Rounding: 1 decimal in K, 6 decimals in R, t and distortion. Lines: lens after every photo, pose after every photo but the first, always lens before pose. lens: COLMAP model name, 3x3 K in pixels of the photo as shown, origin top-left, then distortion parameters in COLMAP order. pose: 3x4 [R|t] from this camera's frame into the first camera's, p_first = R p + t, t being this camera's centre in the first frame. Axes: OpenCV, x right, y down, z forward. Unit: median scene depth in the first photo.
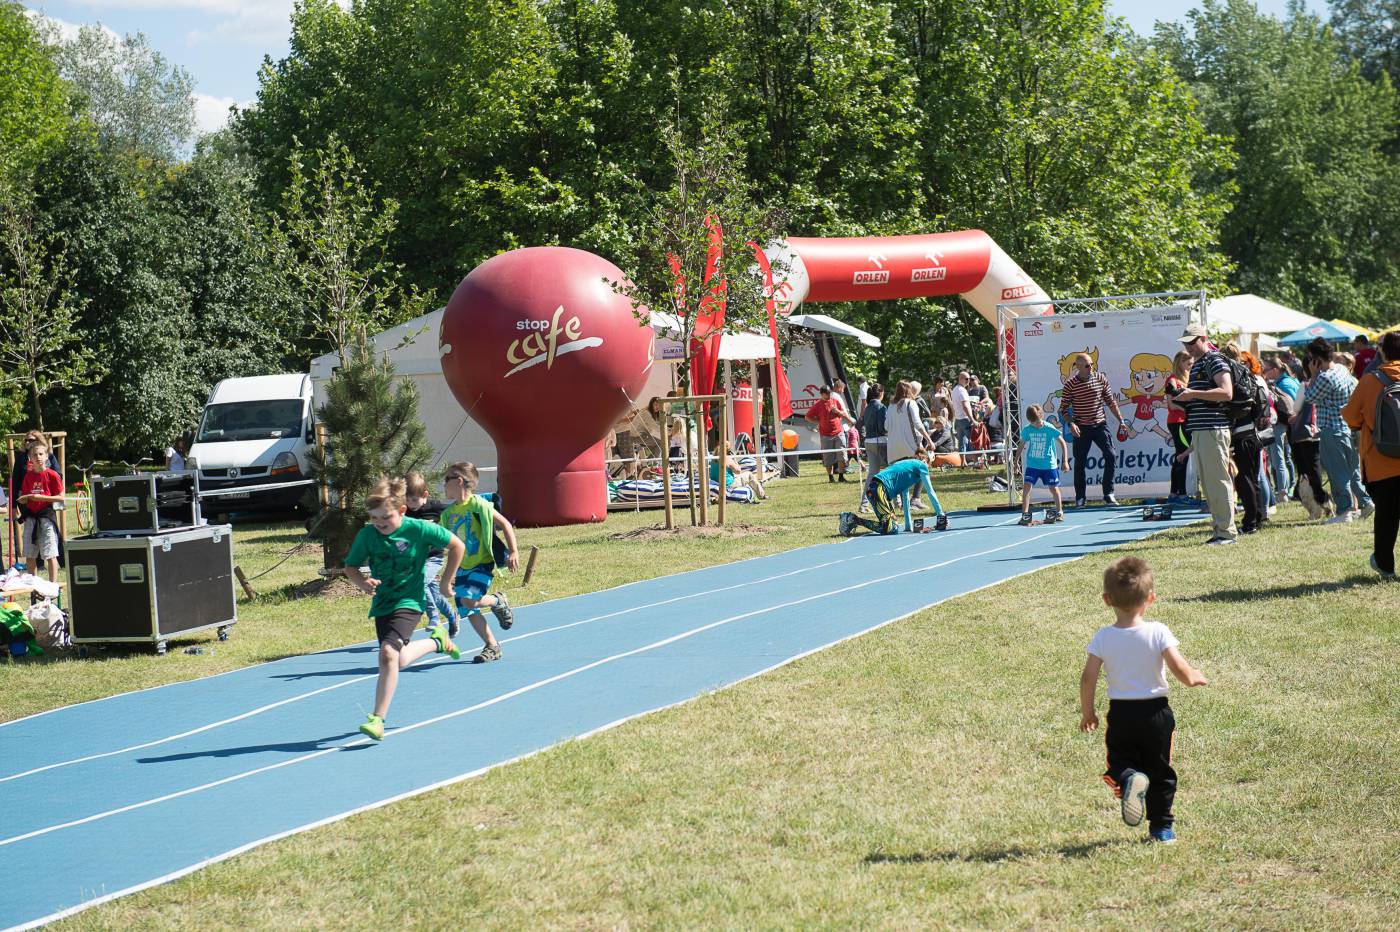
lens RADIAL K [[1511.0, 0, 700.0], [0, 1511.0, 466.0], [0, 0, 1]] dist [0.176565, -0.021924]
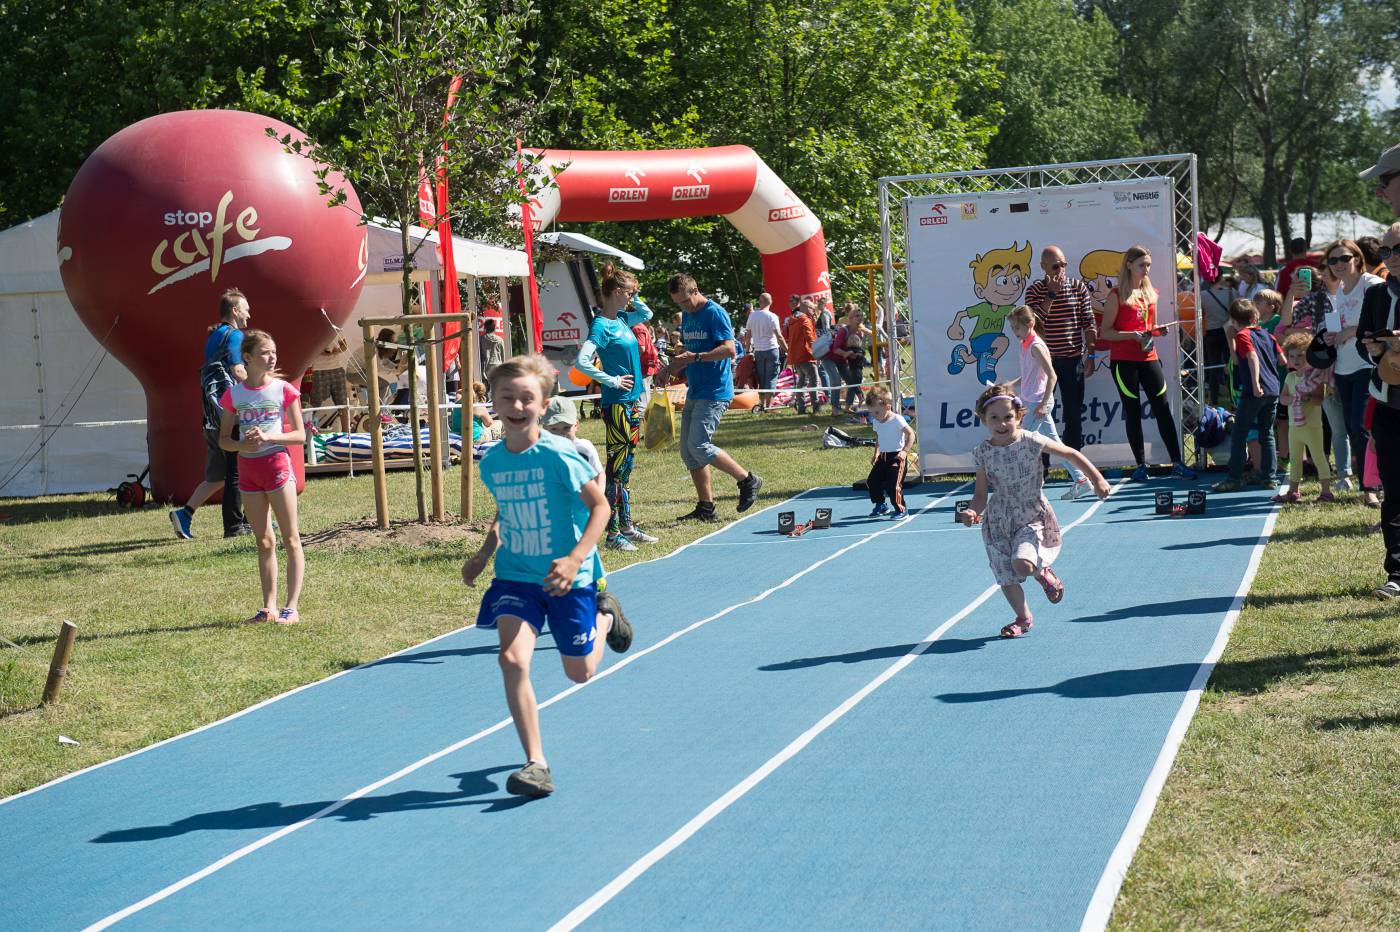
lens RADIAL K [[1481.3, 0, 700.0], [0, 1481.3, 466.0], [0, 0, 1]] dist [0.043569, -0.011178]
pose [[0.985412, -0.017808, 0.169252, 0.002324], [0.010012, 0.998854, 0.046803, -0.004279], [-0.169892, -0.044425, 0.984461, 0.139318]]
